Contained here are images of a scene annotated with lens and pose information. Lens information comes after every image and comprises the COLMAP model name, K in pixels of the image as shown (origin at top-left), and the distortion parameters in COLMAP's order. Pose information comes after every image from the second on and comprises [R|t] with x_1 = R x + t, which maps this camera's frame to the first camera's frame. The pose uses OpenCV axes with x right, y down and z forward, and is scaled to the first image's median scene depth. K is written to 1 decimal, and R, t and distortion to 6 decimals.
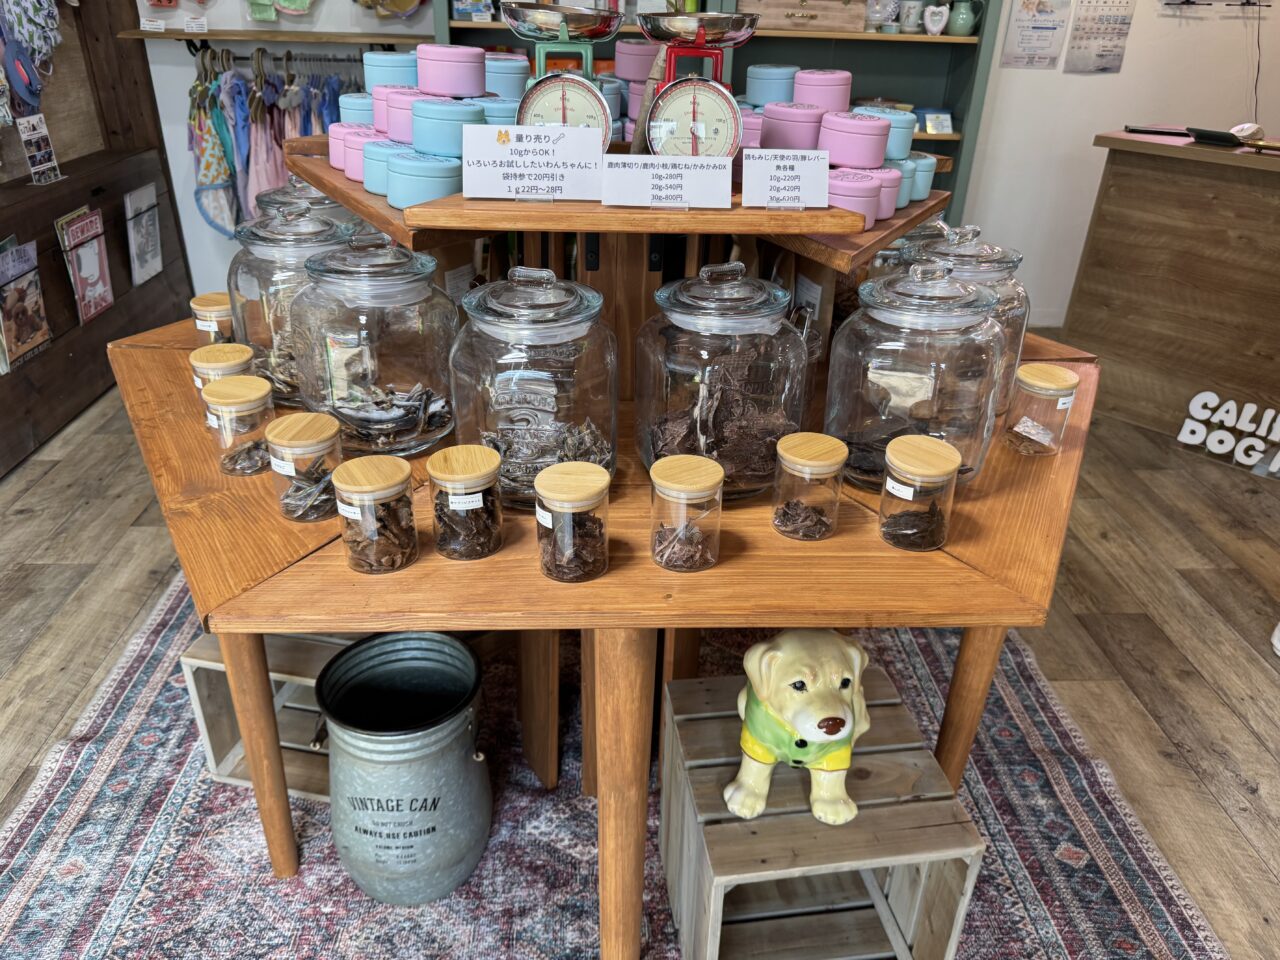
lens RADIAL K [[914.8, 0, 640.0], [0, 914.8, 480.0], [0, 0, 1]] dist [0.000990, -0.000651]
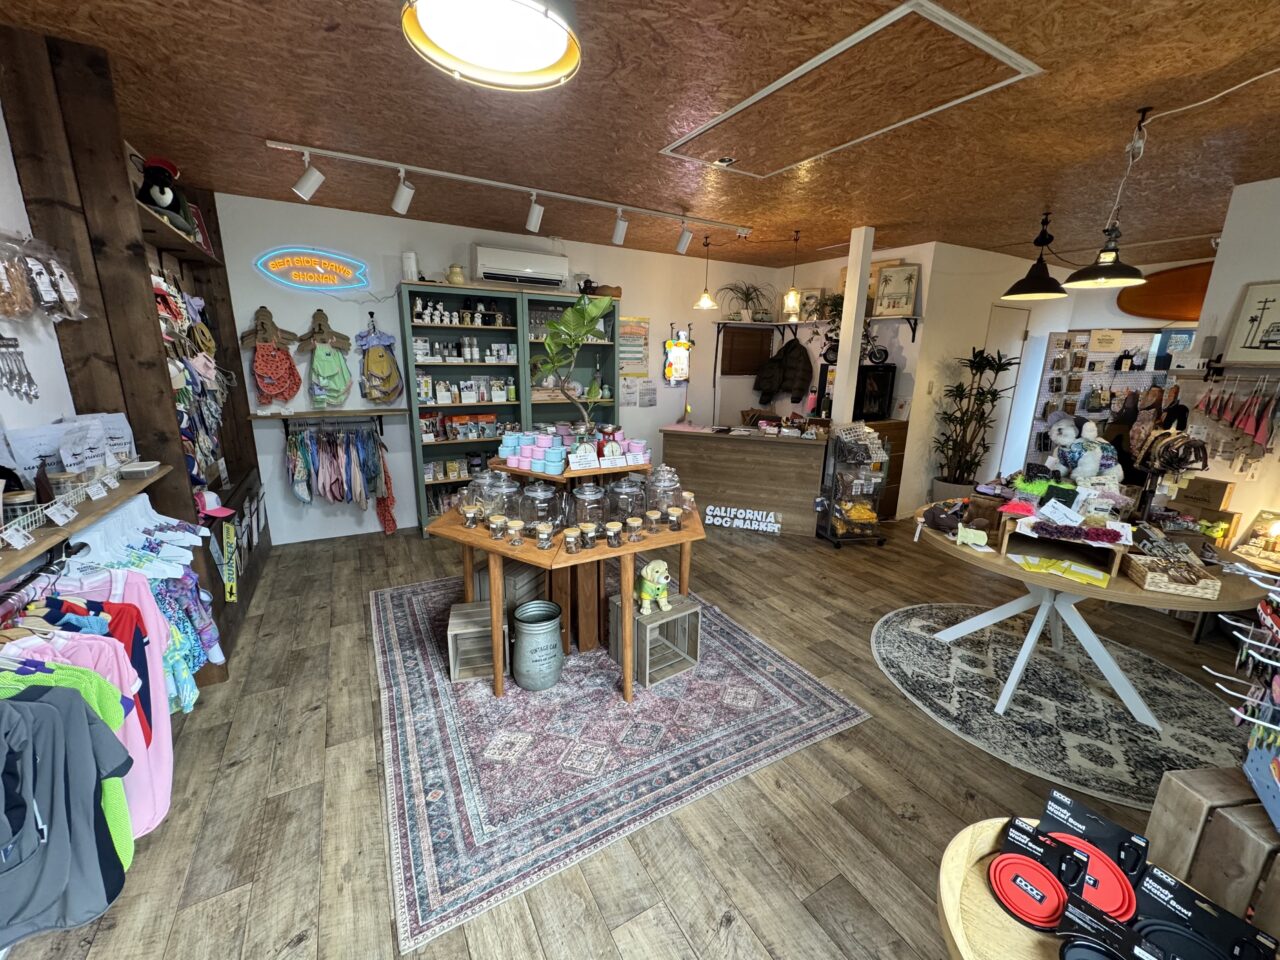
lens RADIAL K [[510.2, 0, 640.0], [0, 510.2, 480.0], [0, 0, 1]] dist [0.001002, 0.000019]
pose [[0.890672, -0.119668, 0.438614, -0.320836], [0.221115, 0.956972, -0.187915, 0.089480], [-0.397254, 0.264355, 0.878809, -0.419547]]
